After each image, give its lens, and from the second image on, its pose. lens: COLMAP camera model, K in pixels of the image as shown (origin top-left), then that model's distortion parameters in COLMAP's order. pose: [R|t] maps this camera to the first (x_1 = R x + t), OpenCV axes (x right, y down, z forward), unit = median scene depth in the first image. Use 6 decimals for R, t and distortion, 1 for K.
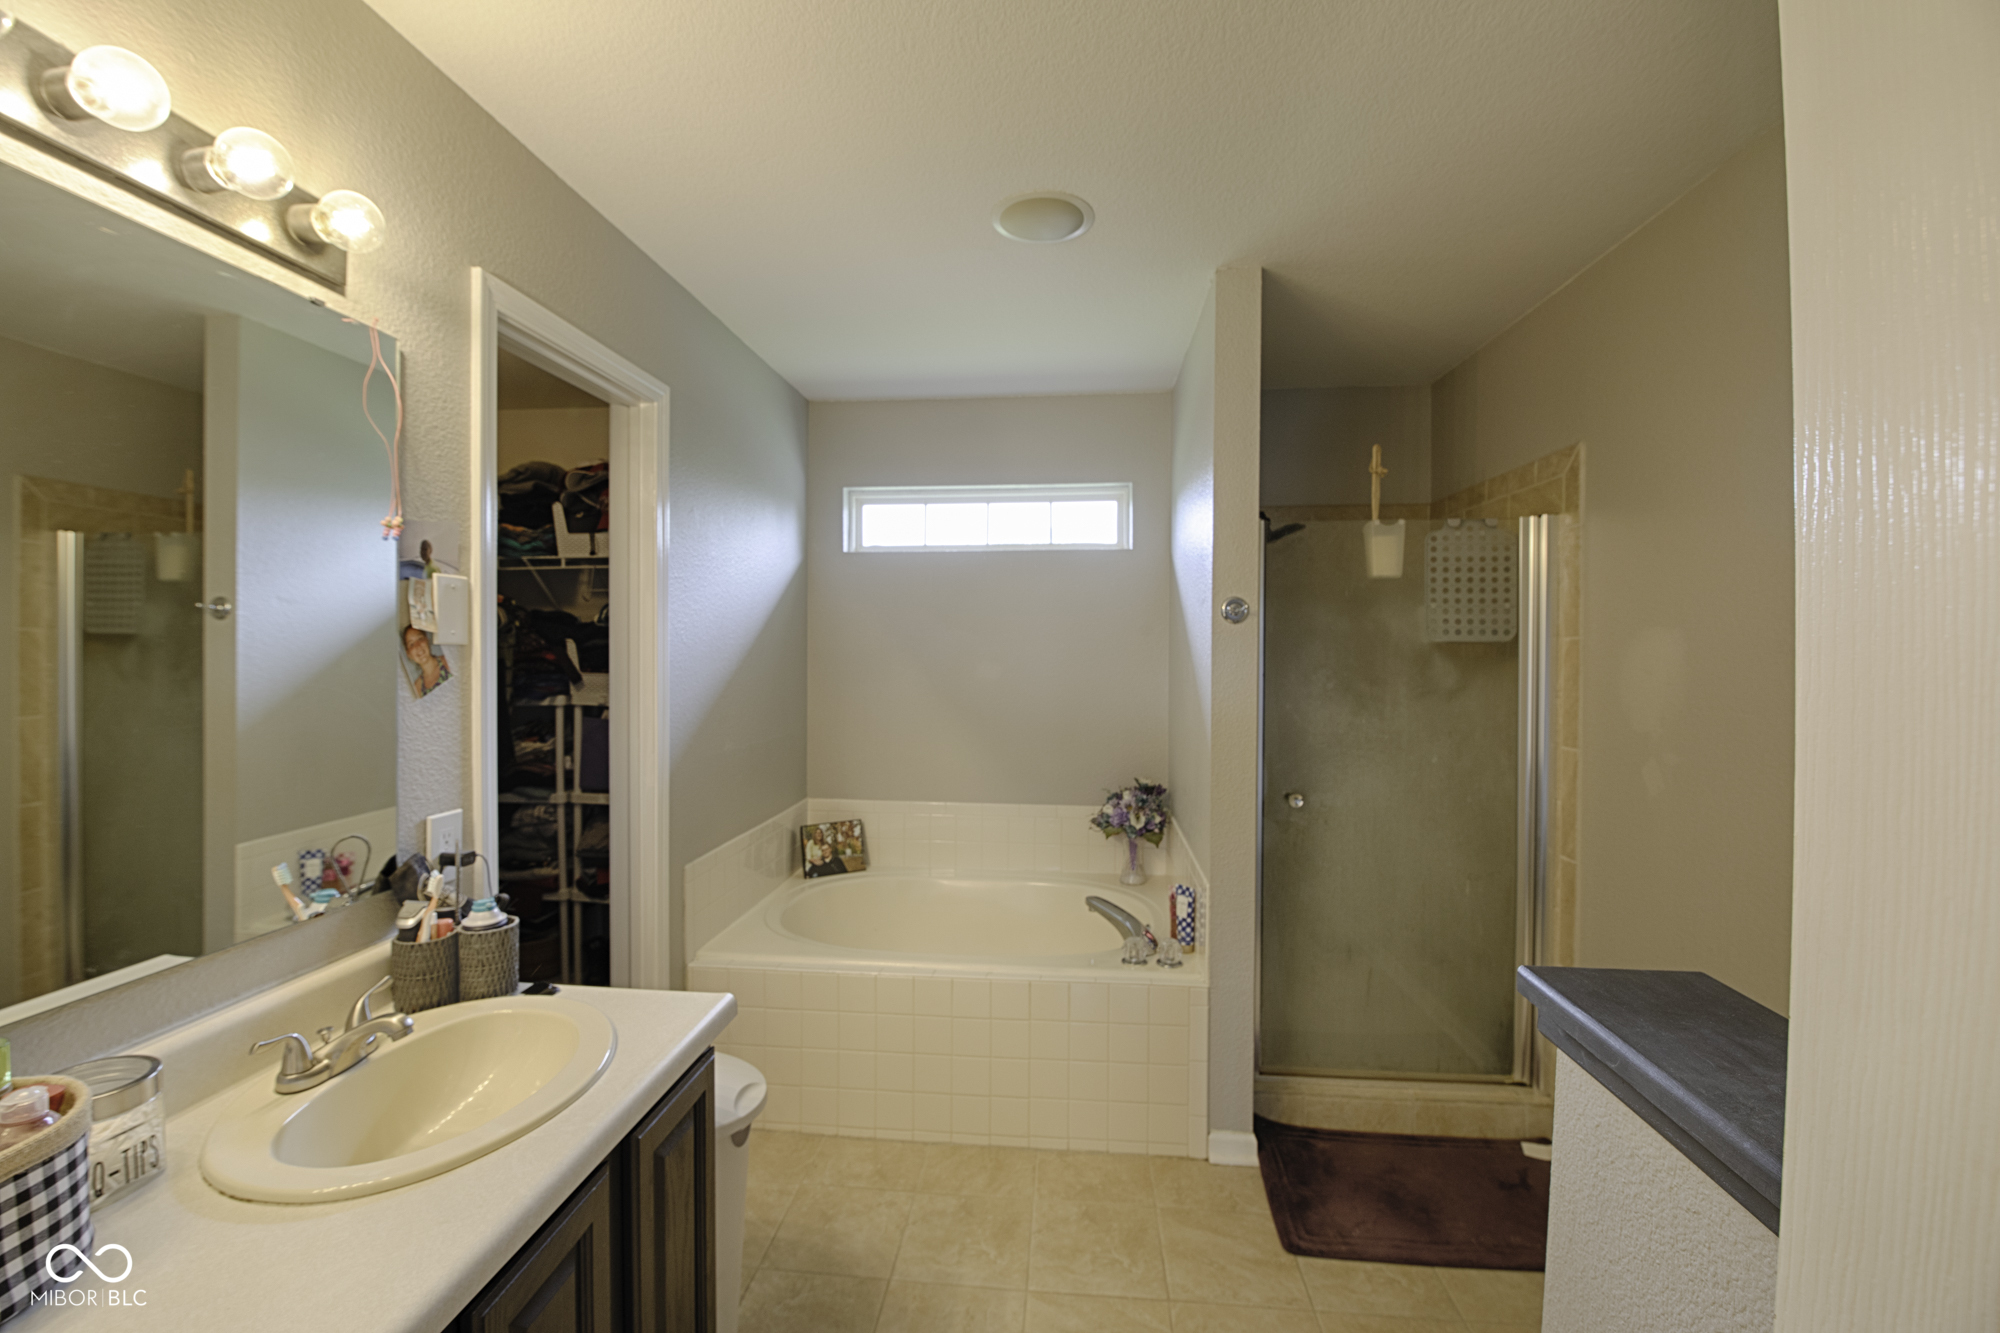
lens RADIAL K [[847.1, 0, 997.0], [0, 847.1, 660.0], [0, 0, 1]] dist [-0.006786, -0.006696]
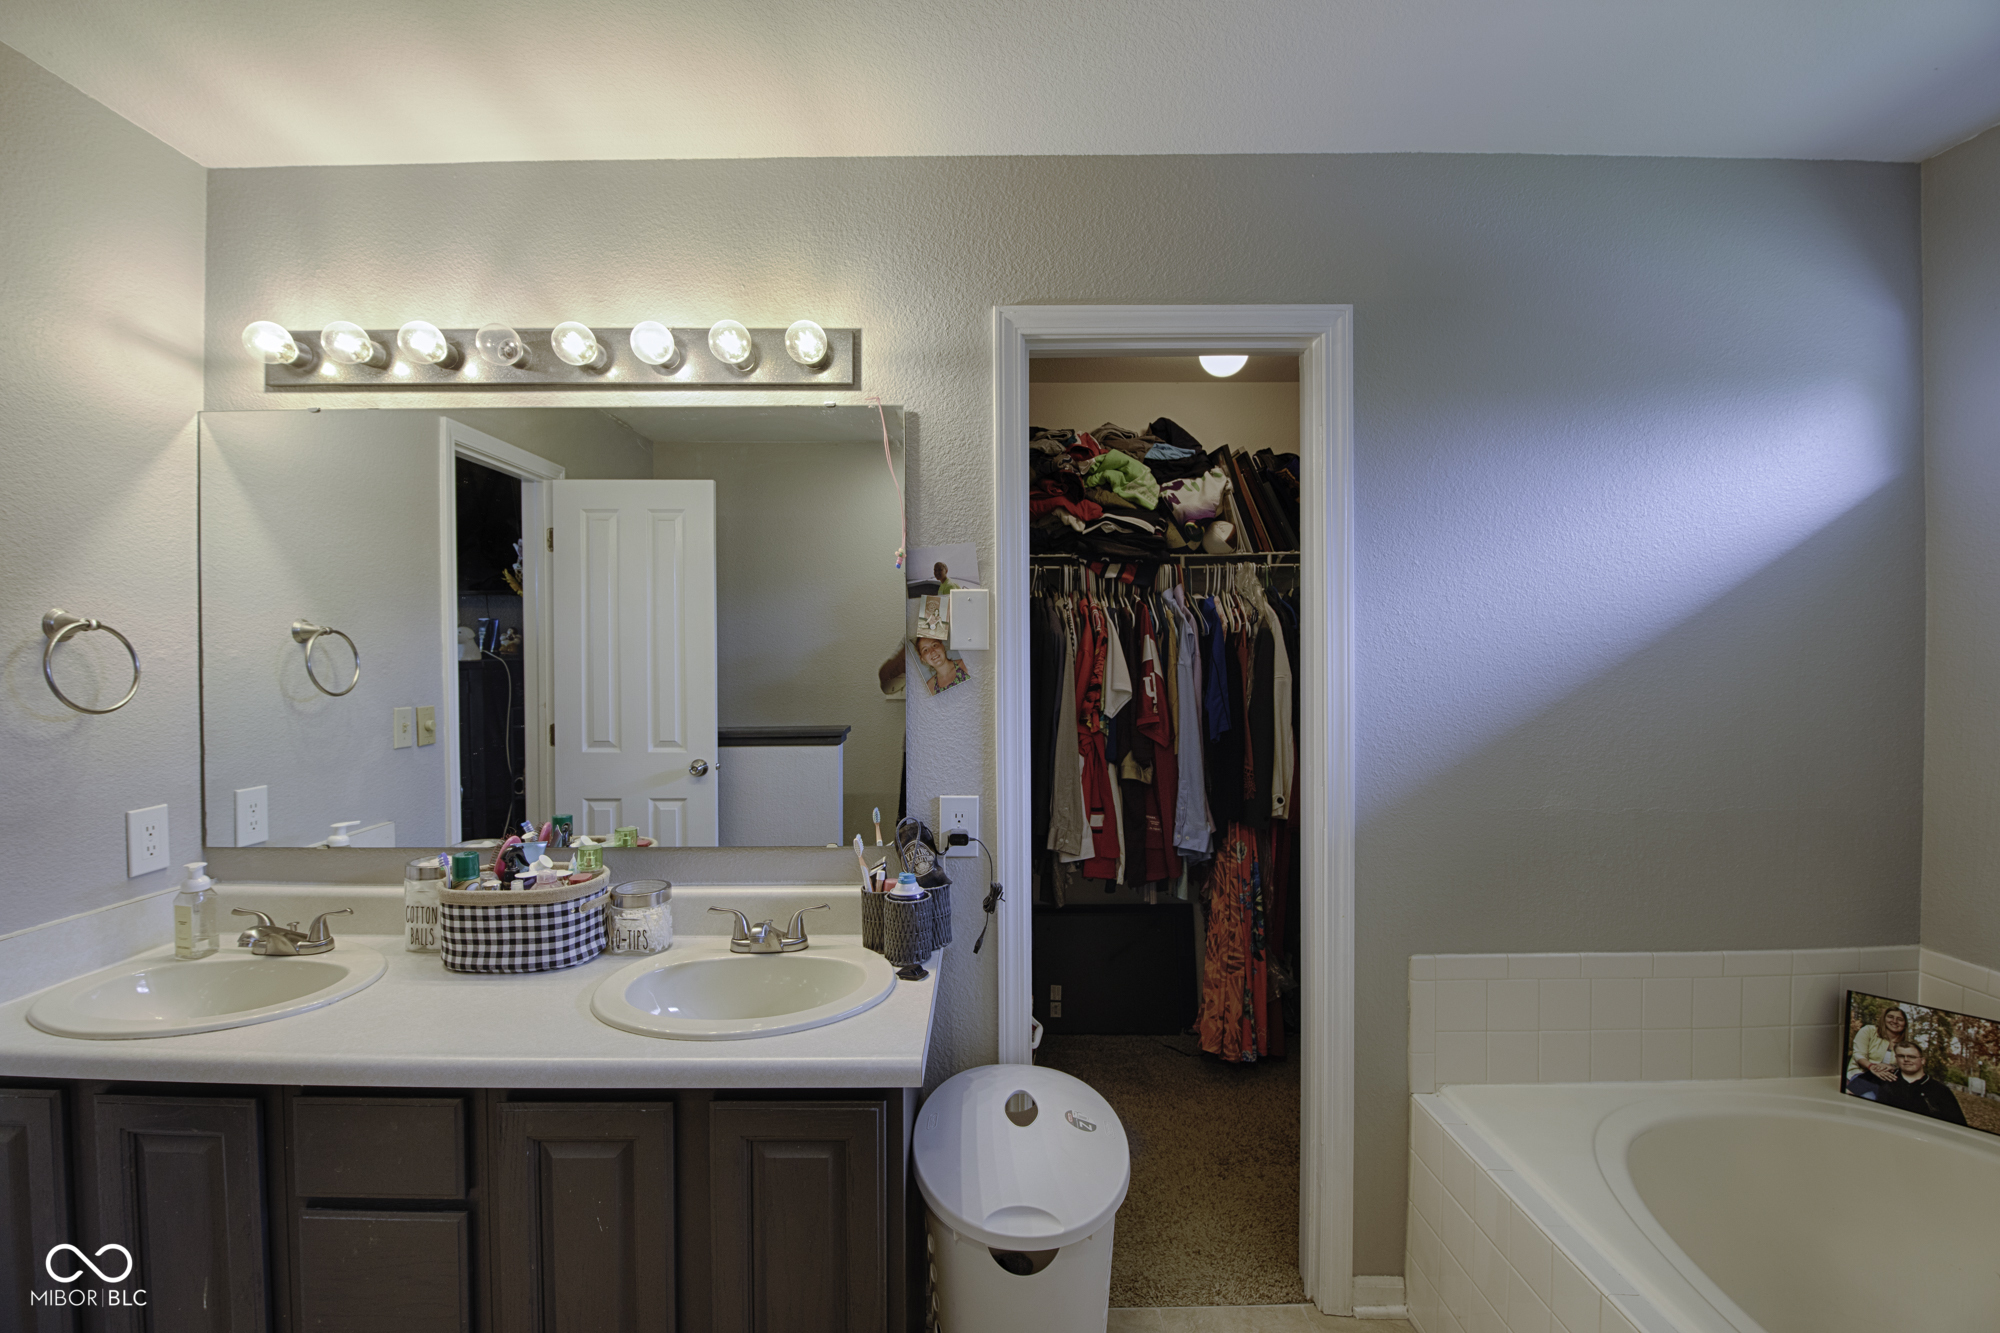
lens RADIAL K [[847.1, 0, 995.4], [0, 847.1, 668.9], [0, 0, 1]] dist [-0.006786, -0.006696]
pose [[0.095243, 0.003925, -0.995446, 0.503705], [-0.009207, 0.999953, 0.003062, 0.003245], [0.995411, 0.008873, 0.095275, 0.940942]]
